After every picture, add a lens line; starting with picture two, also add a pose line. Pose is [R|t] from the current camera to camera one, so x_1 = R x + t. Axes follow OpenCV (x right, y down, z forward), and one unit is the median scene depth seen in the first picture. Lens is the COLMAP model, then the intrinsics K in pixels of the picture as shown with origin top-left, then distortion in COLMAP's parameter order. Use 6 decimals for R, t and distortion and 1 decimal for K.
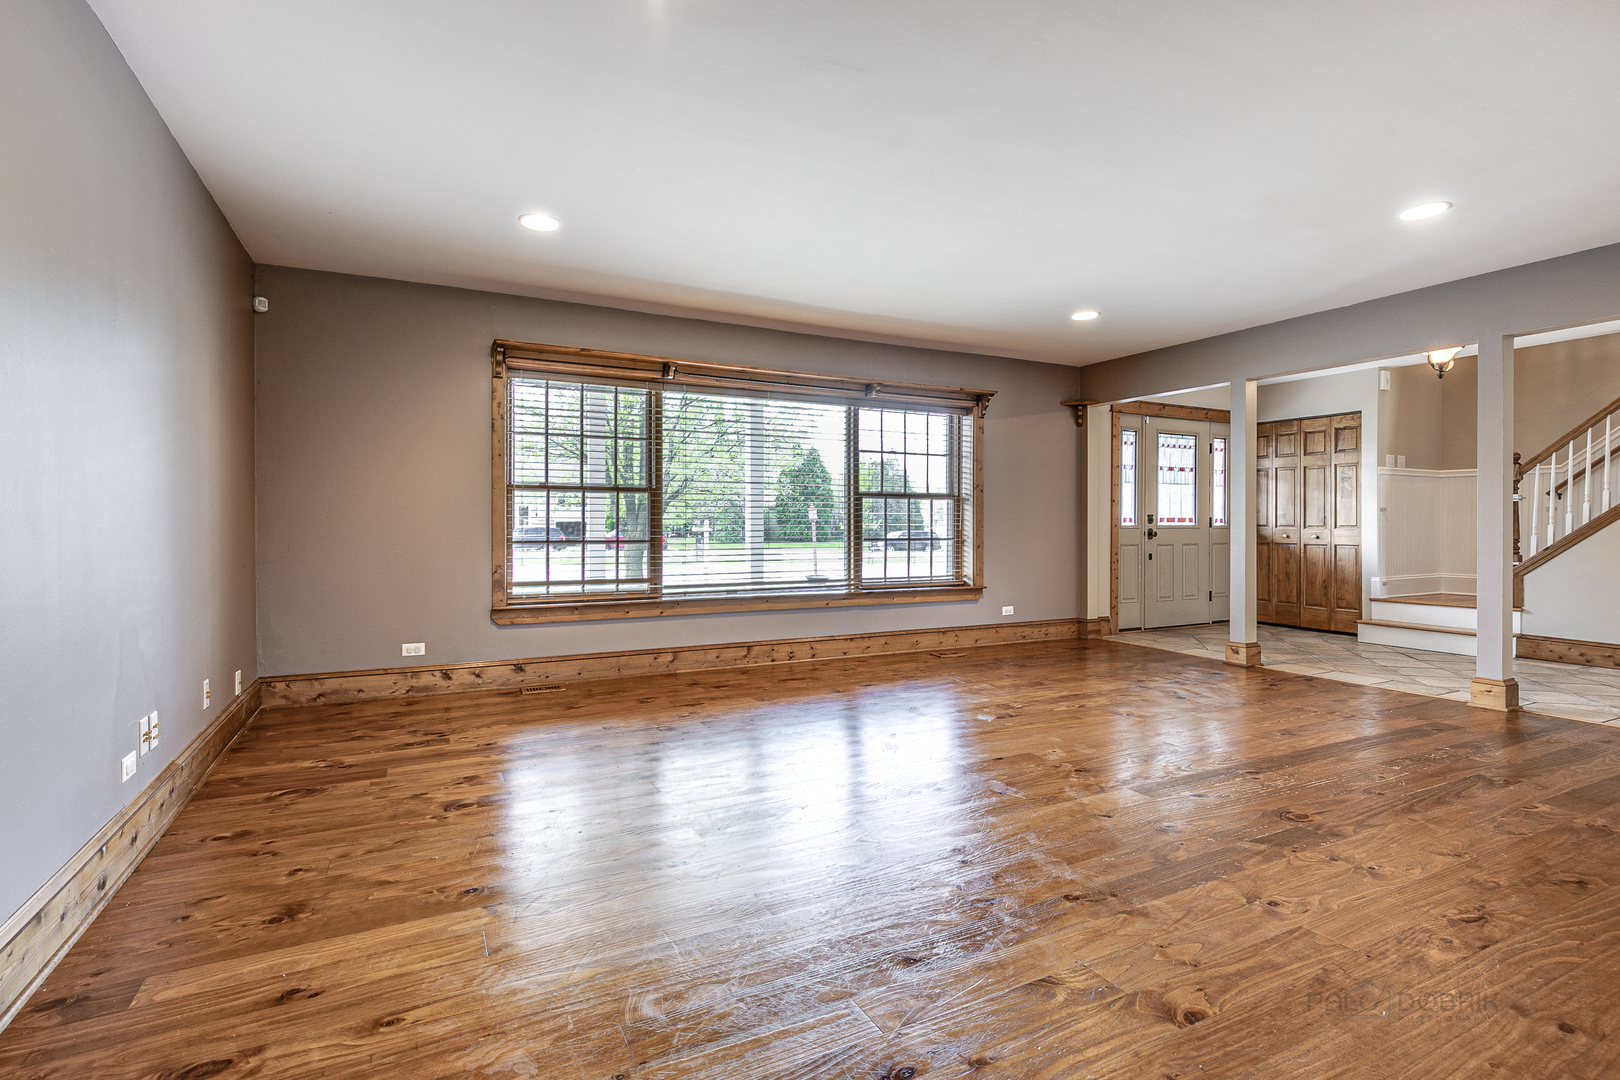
lens RADIAL K [[746.5, 0, 804.5], [0, 746.5, 531.6], [0, 0, 1]] dist [0.000857, 0.000361]
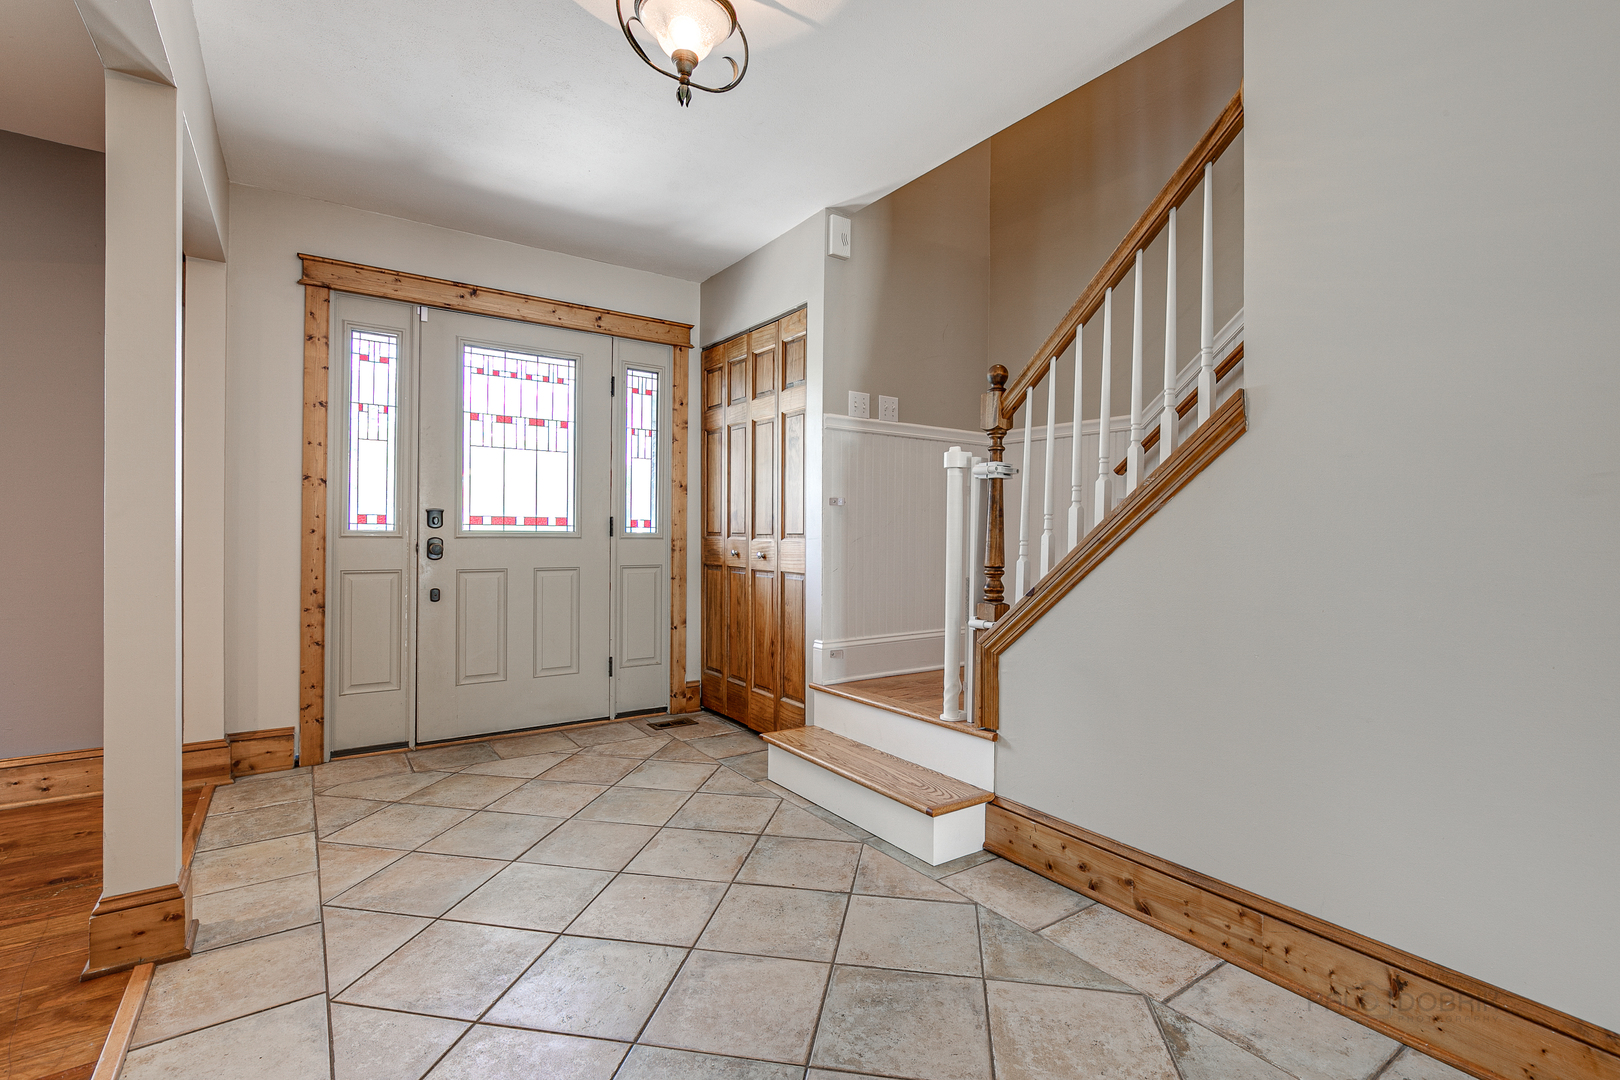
lens RADIAL K [[741.8, 0, 817.5], [0, 741.8, 539.5], [0, 0, 1]] dist [-0.001466, 0.000571]
pose [[0.988223, 0.005909, 0.152907, 0.644774], [-0.005843, 0.999983, -0.000878, -0.003794], [-0.152909, -0.000026, 0.988240, 0.488788]]
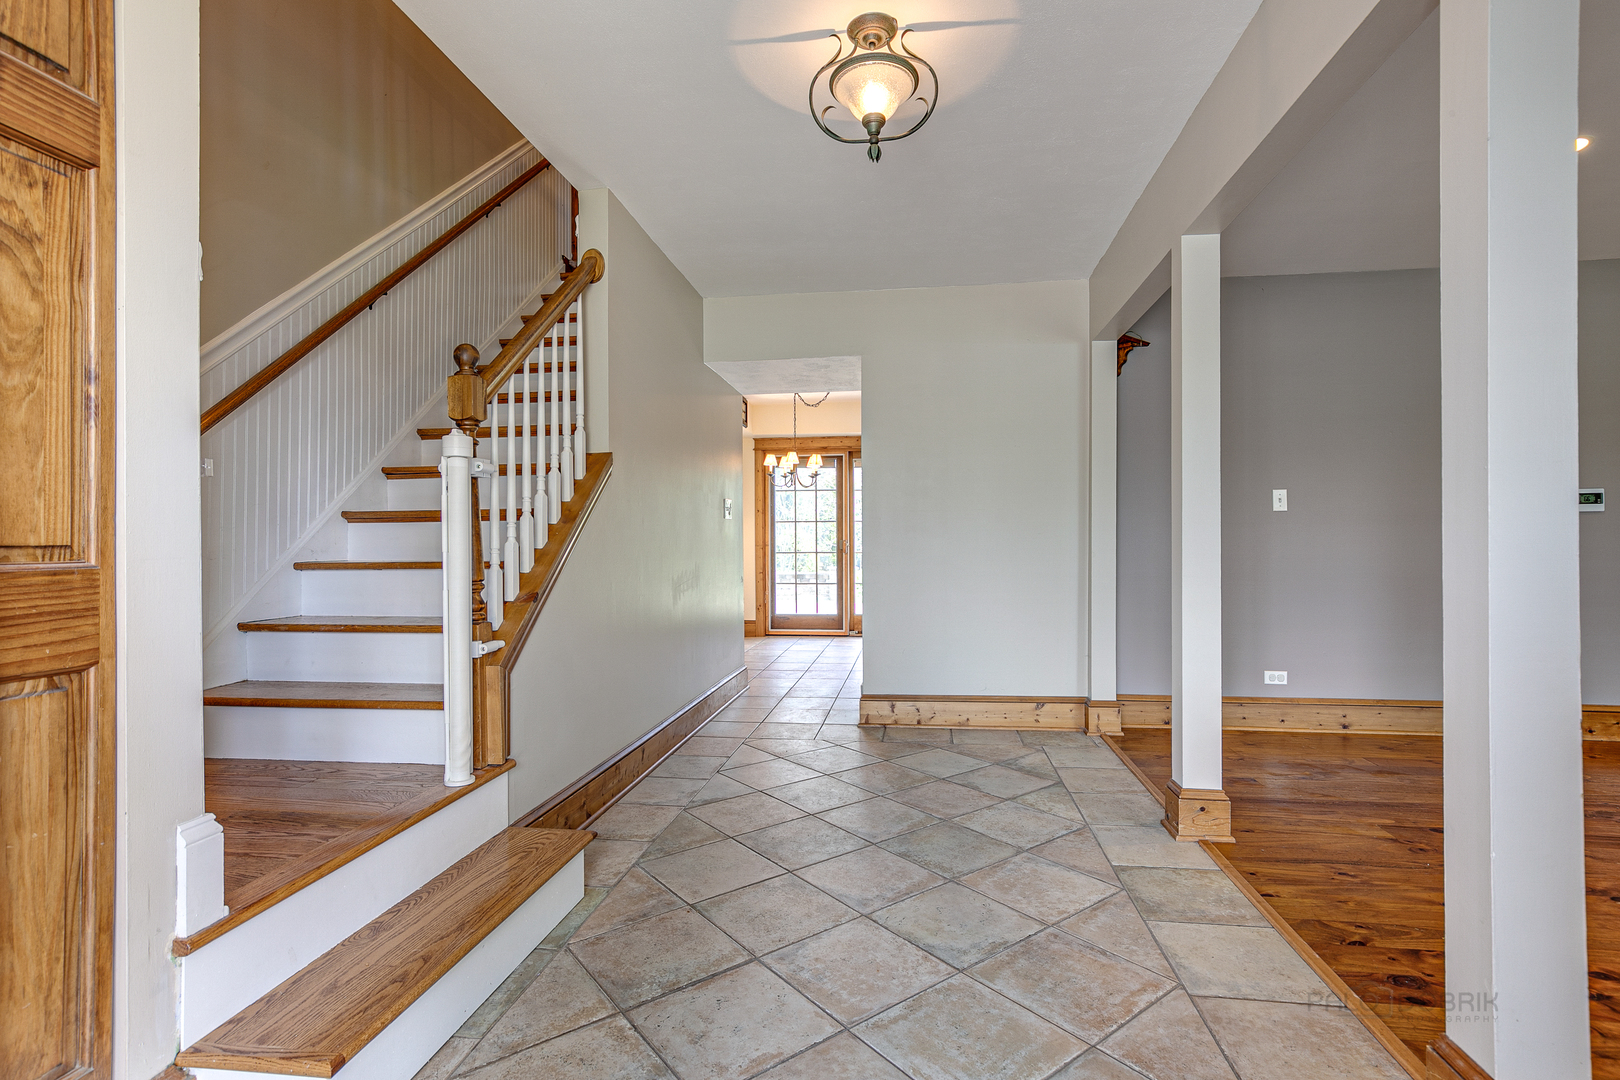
lens RADIAL K [[781.4, 0, 813.9], [0, 781.4, 534.6], [0, 0, 1]] dist [-0.014781, 0.000081]
pose [[-0.832843, 0.015096, 0.553304, 0.491348], [0.012887, 0.999886, -0.007883, -0.006136], [-0.553359, 0.000565, -0.832942, 1.005809]]
